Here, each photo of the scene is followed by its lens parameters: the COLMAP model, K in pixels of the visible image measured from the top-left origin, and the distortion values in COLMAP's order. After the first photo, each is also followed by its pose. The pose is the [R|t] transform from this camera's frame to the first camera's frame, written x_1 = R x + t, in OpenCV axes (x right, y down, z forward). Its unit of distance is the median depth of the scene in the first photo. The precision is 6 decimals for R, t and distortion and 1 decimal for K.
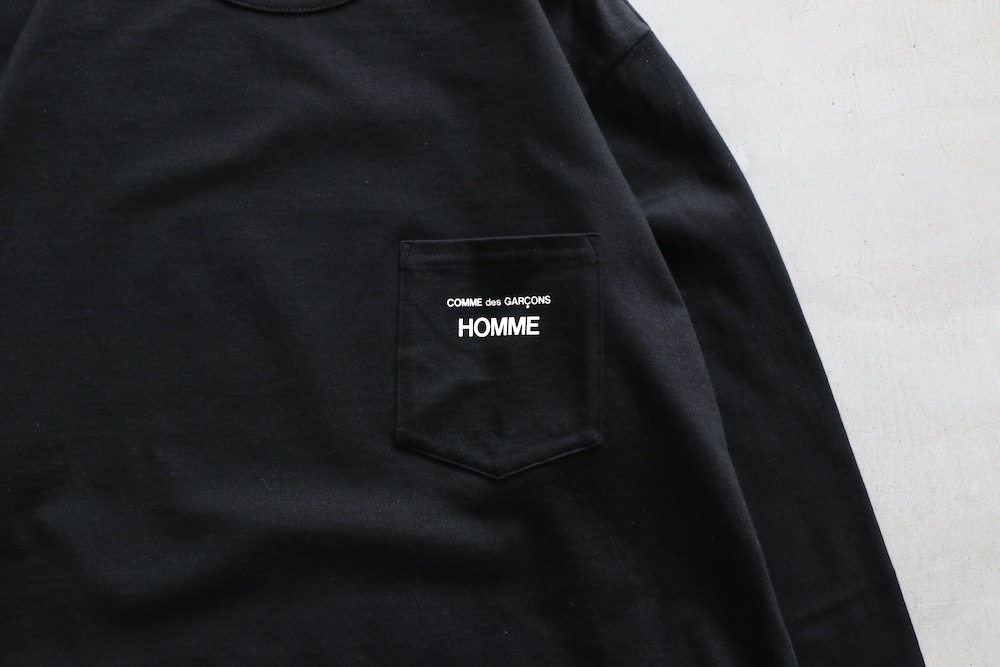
lens RADIAL K [[1536.6, 0, 500.0], [0, 1536.6, 333.5], [0, 0, 1]] dist [-0.061299, 0.118813]
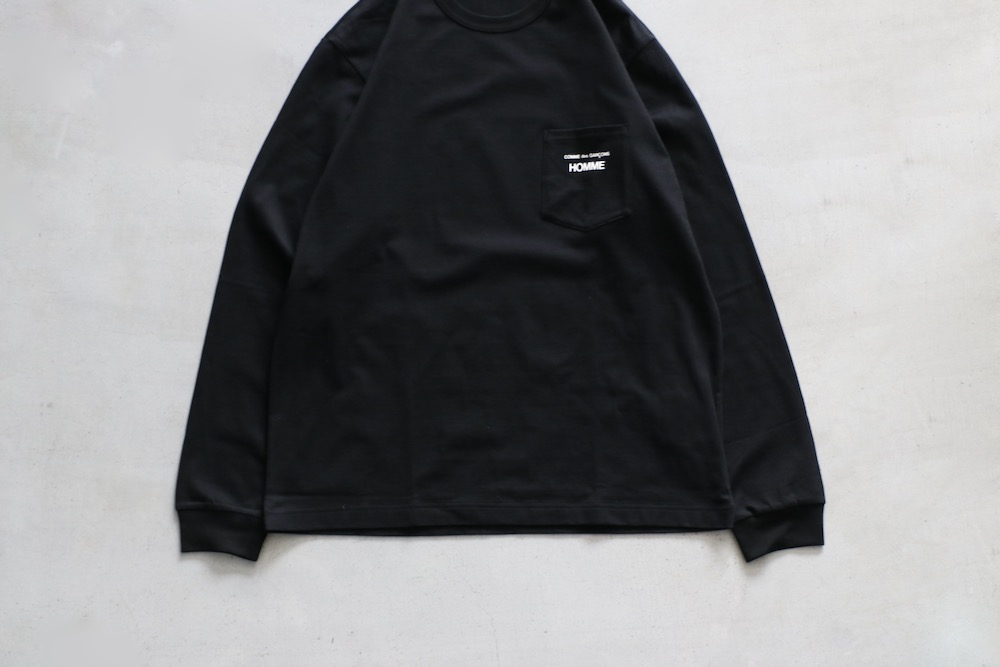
lens RADIAL K [[1808.7, 0, 500.0], [0, 1808.7, 333.5], [0, 0, 1]] dist [-0.023391, 0.030212]
pose [[0.996796, -0.000880, -0.079979, 0.084929], [-0.004265, 0.997932, -0.064134, 0.415777], [0.079870, 0.064270, 0.994731, -1.666887]]
